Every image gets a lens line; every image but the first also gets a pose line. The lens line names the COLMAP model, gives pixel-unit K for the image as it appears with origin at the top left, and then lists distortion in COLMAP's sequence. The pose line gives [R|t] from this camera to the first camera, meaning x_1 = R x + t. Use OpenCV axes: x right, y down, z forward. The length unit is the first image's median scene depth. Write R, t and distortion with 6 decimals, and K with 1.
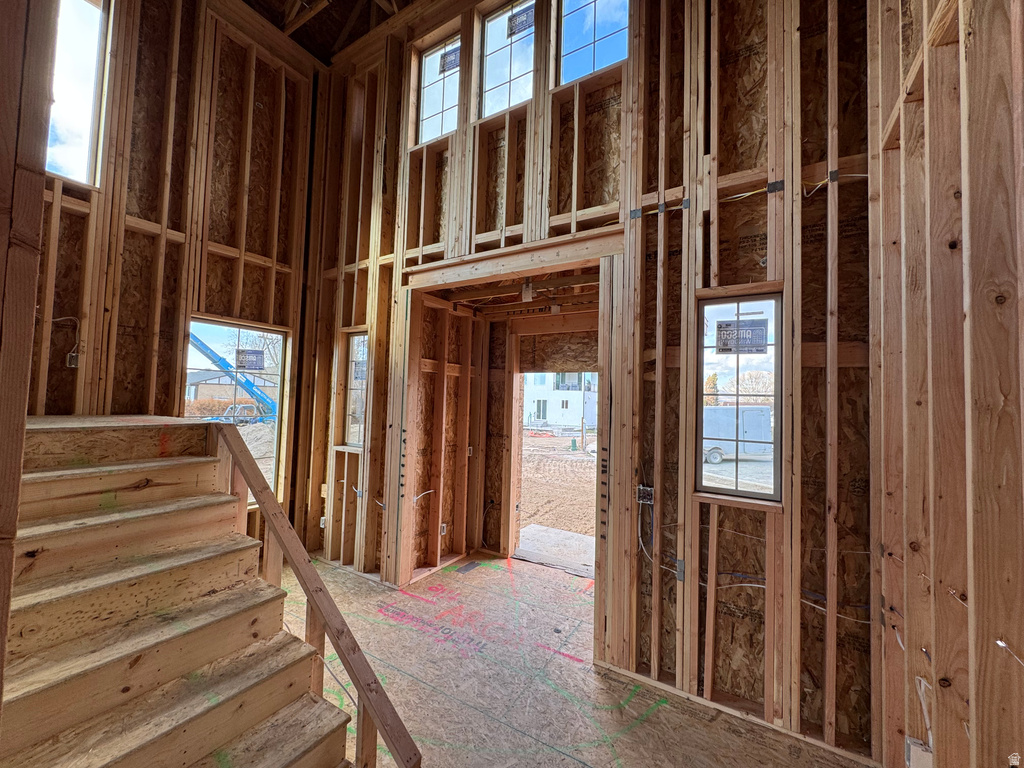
lens RADIAL K [[409.0, 0, 513.7], [0, 409.0, 381.9], [0, 0, 1]] dist [-0.000166, -0.000582]
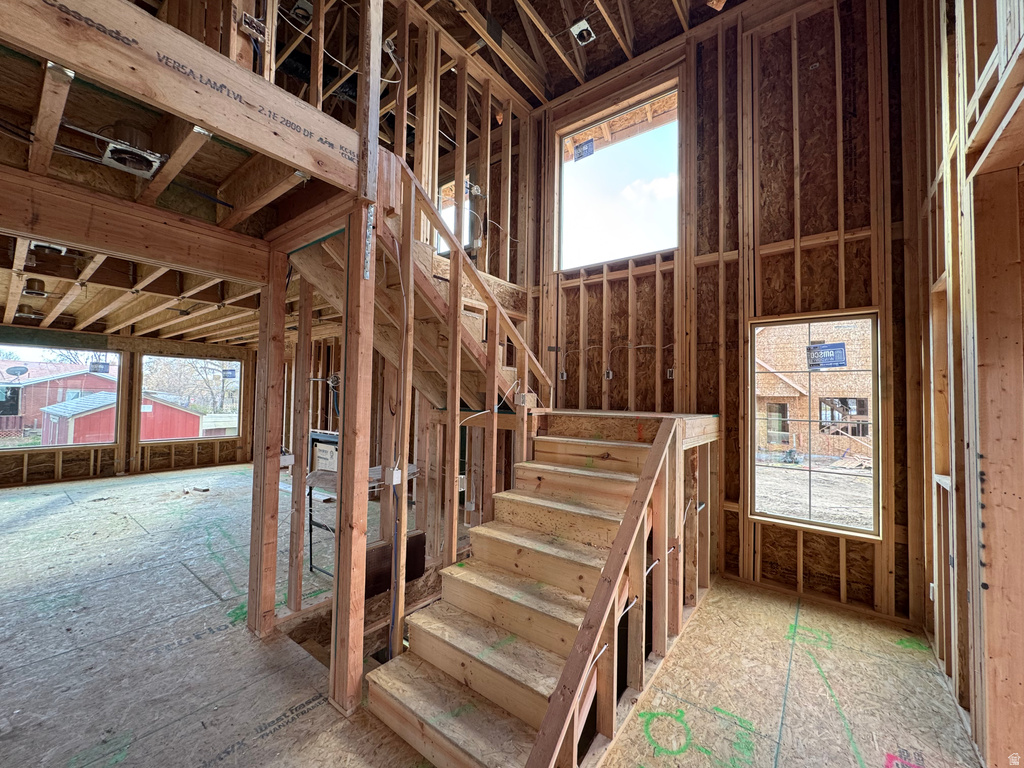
lens RADIAL K [[409.0, 0, 513.4], [0, 409.0, 382.9], [0, 0, 1]] dist [-0.000166, -0.000582]
pose [[-0.114085, -0.066869, -0.991218, 0.324618], [0.024428, 0.997242, -0.070087, 0.054349], [0.993171, -0.032209, -0.112137, 0.513999]]
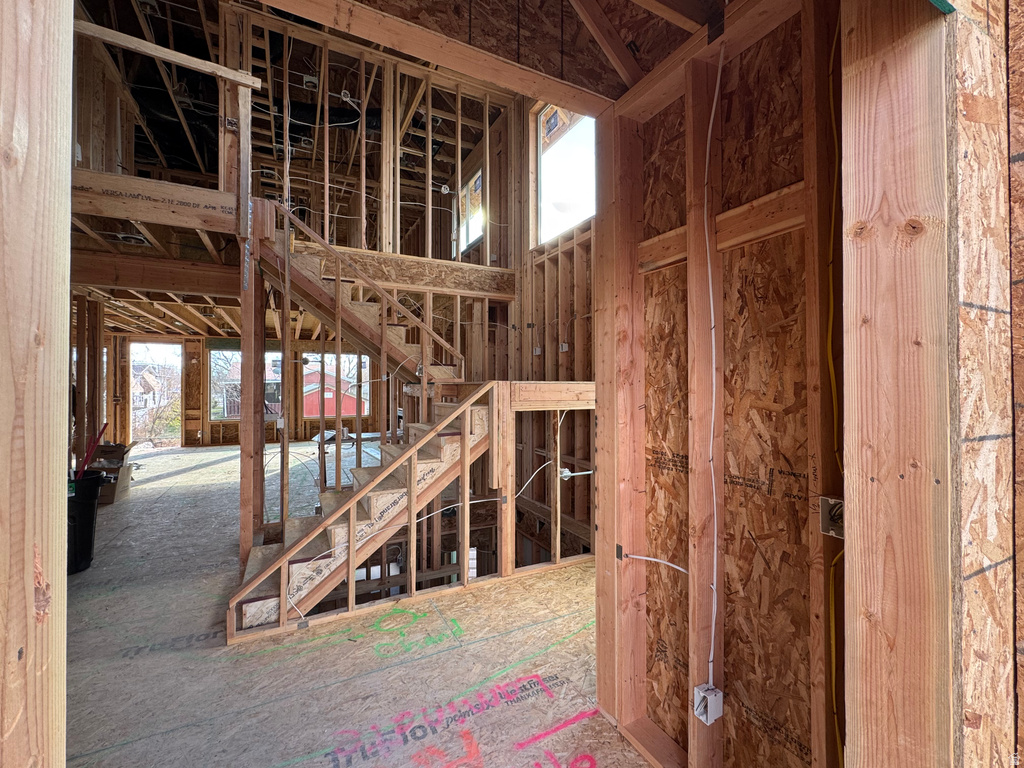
lens RADIAL K [[440.5, 0, 513.7], [0, 440.5, 381.9], [0, 0, 1]] dist [-0.000186, 0.000017]
pose [[-0.526131, -0.037548, -0.849574, 0.272973], [0.023874, 0.997979, -0.058892, 0.134581], [0.850068, -0.051268, -0.524171, 1.271087]]
